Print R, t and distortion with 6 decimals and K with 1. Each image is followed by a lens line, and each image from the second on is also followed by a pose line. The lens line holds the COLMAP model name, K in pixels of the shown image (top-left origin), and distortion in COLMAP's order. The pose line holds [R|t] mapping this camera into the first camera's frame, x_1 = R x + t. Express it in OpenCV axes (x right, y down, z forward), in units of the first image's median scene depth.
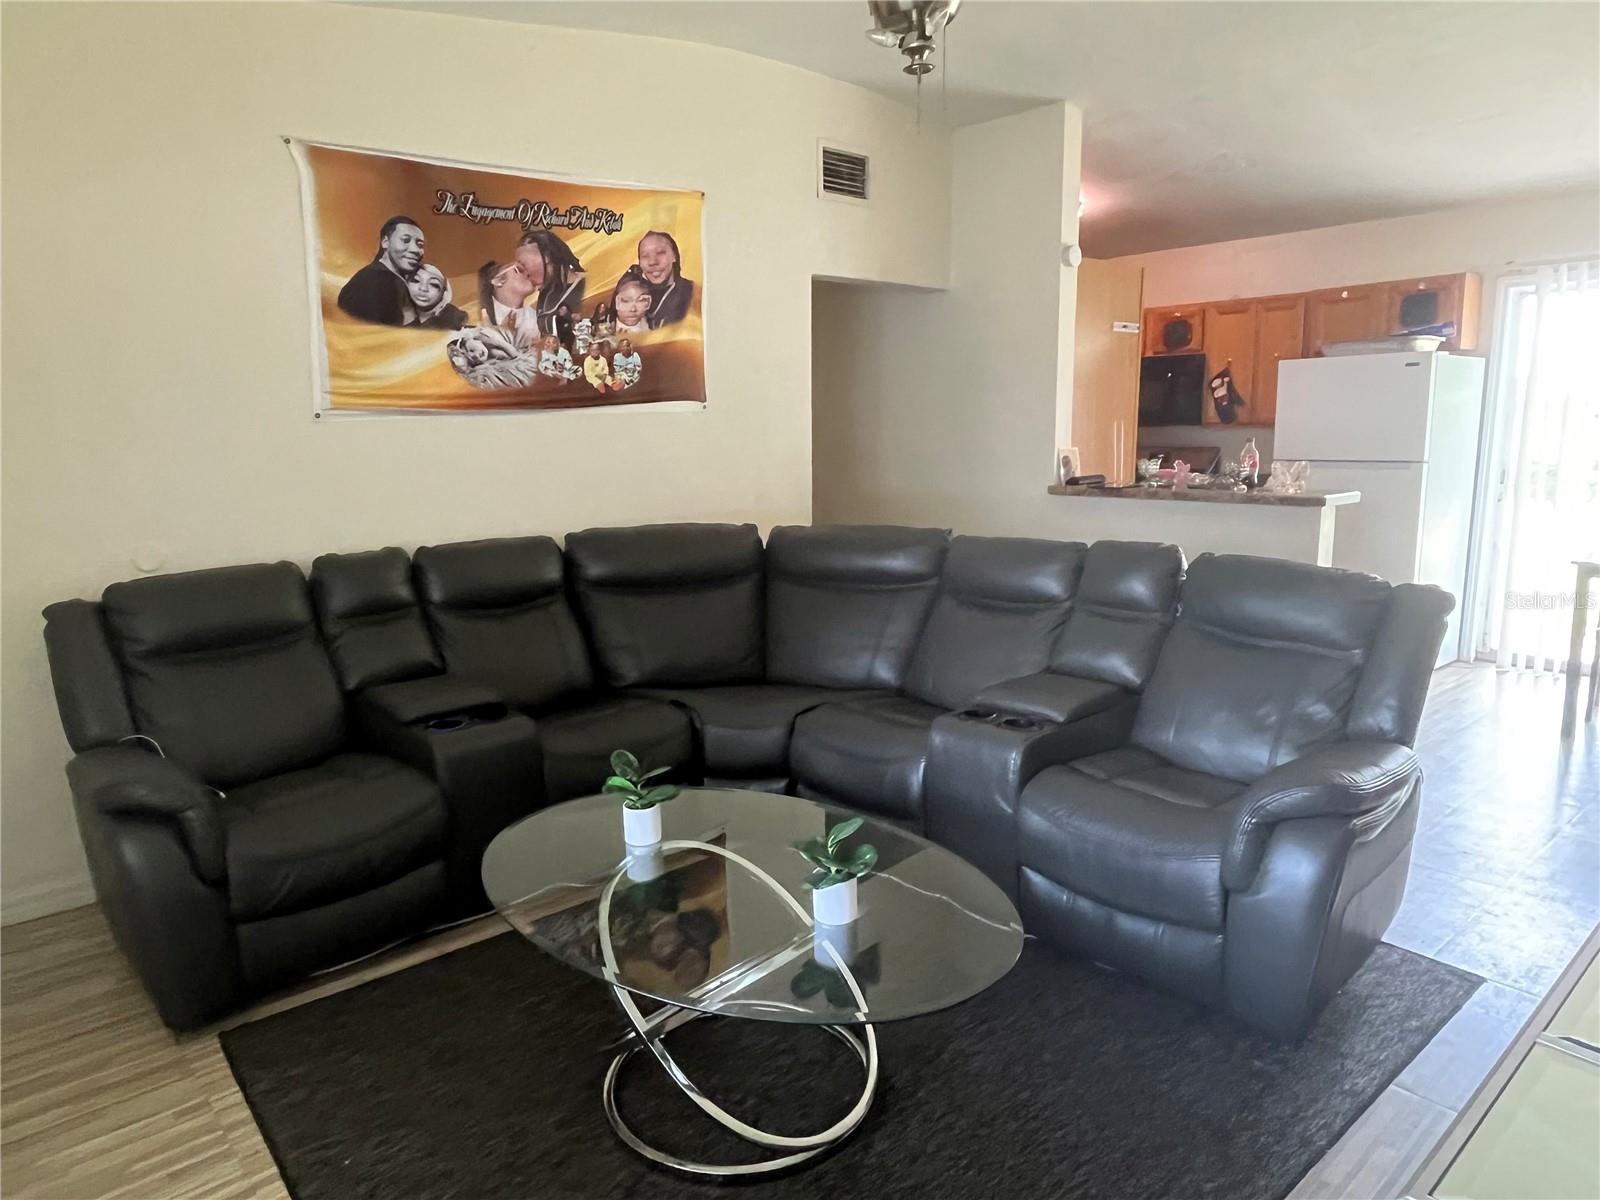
lens RADIAL K [[1022.6, 0, 800.0], [0, 1022.6, 600.0], [0, 0, 1]] dist [-0.010013, 0.000137]
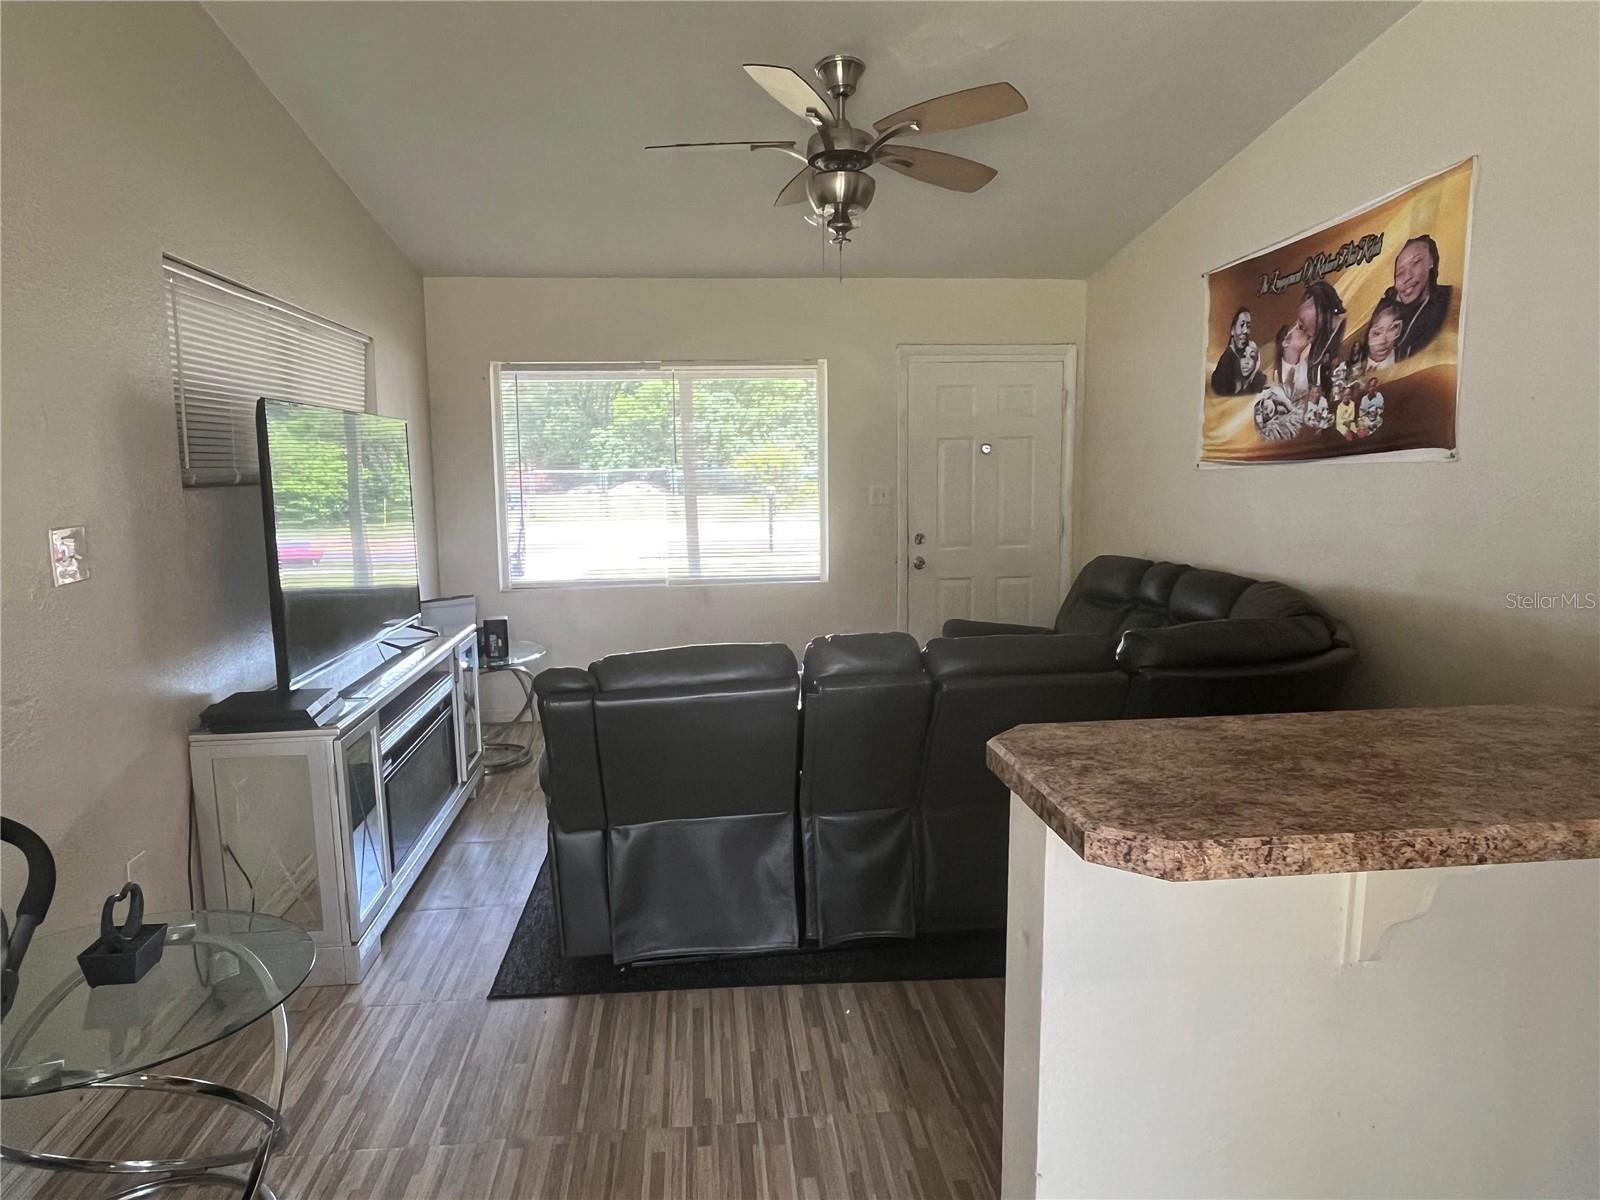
lens RADIAL K [[1022.6, 0, 800.0], [0, 1022.6, 600.0], [0, 0, 1]] dist [-0.010013, 0.000137]
pose [[-0.579346, 0.127384, -0.805066, 0.870147], [-0.116202, 0.964715, 0.236266, -0.234921], [0.806756, 0.230430, -0.544101, 1.186815]]
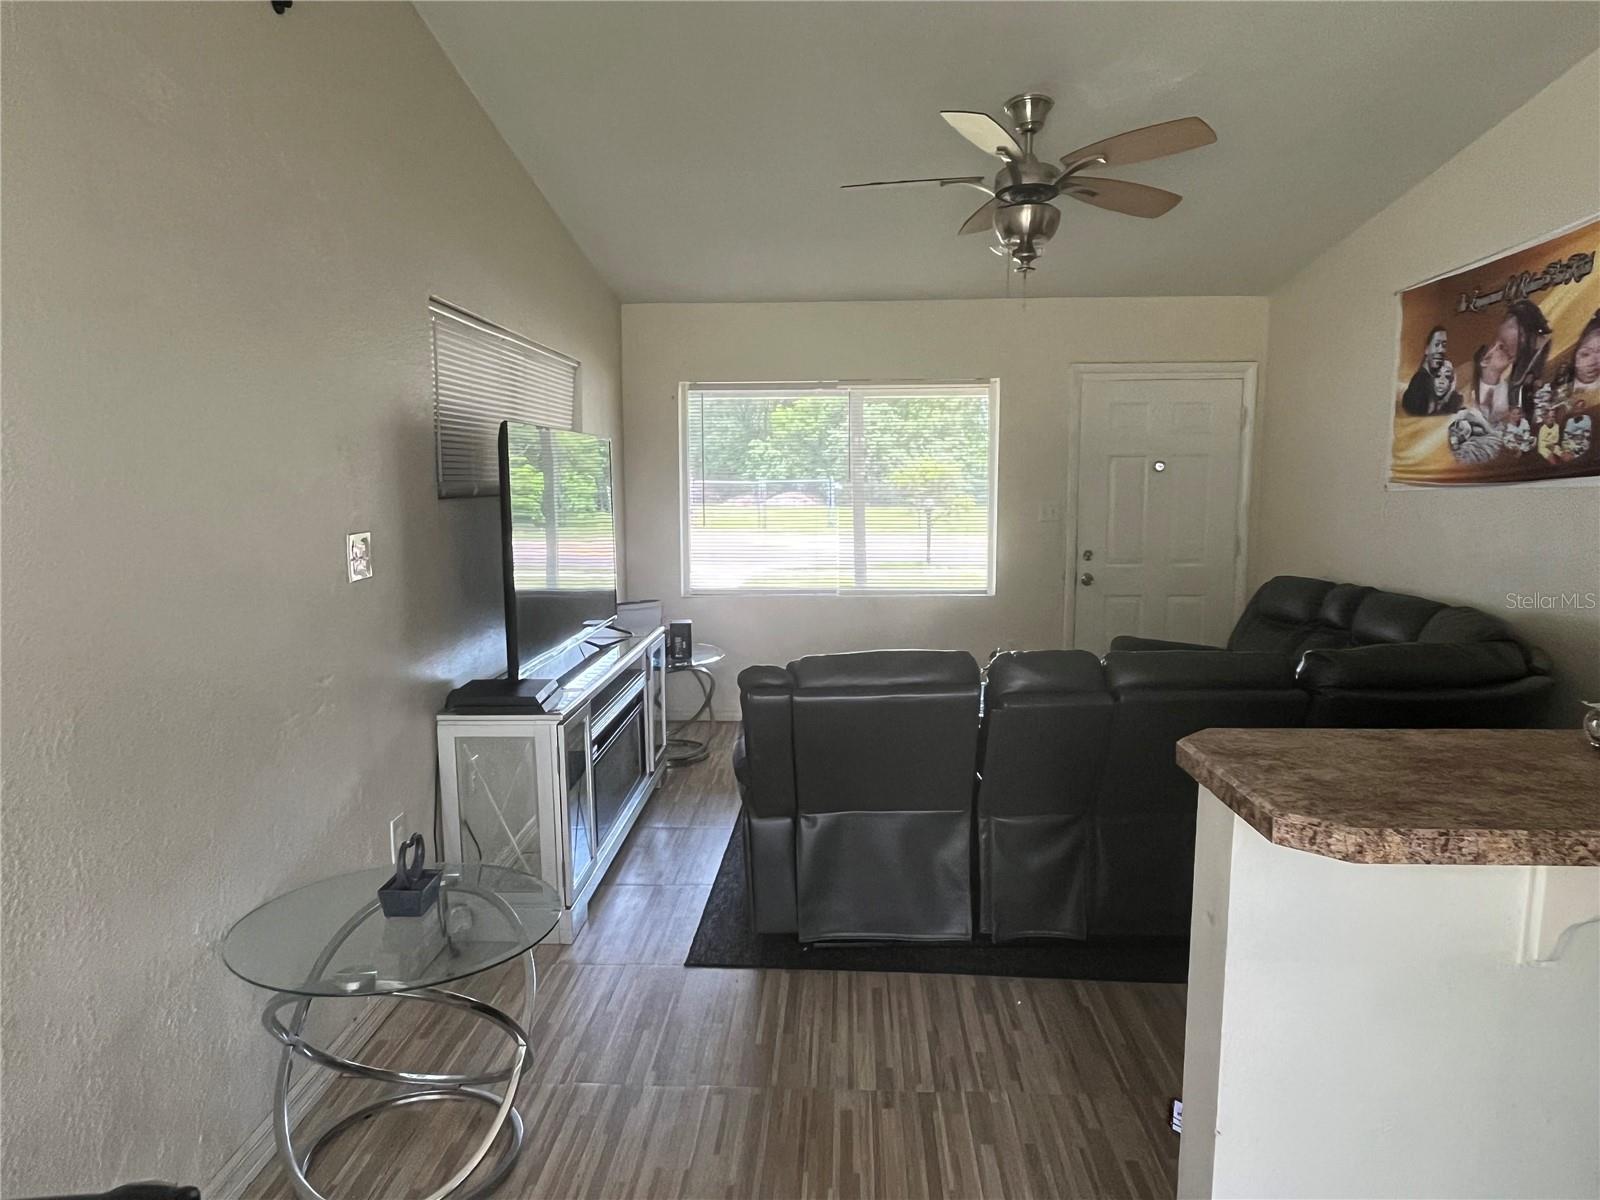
lens RADIAL K [[1022.6, 0, 800.0], [0, 1022.6, 600.0], [0, 0, 1]] dist [-0.010013, 0.000137]
pose [[-0.694907, 0.101765, -0.711862, 0.934811], [-0.106495, 0.964456, 0.241834, -0.244458], [0.711170, 0.243862, -0.659370, 1.201674]]
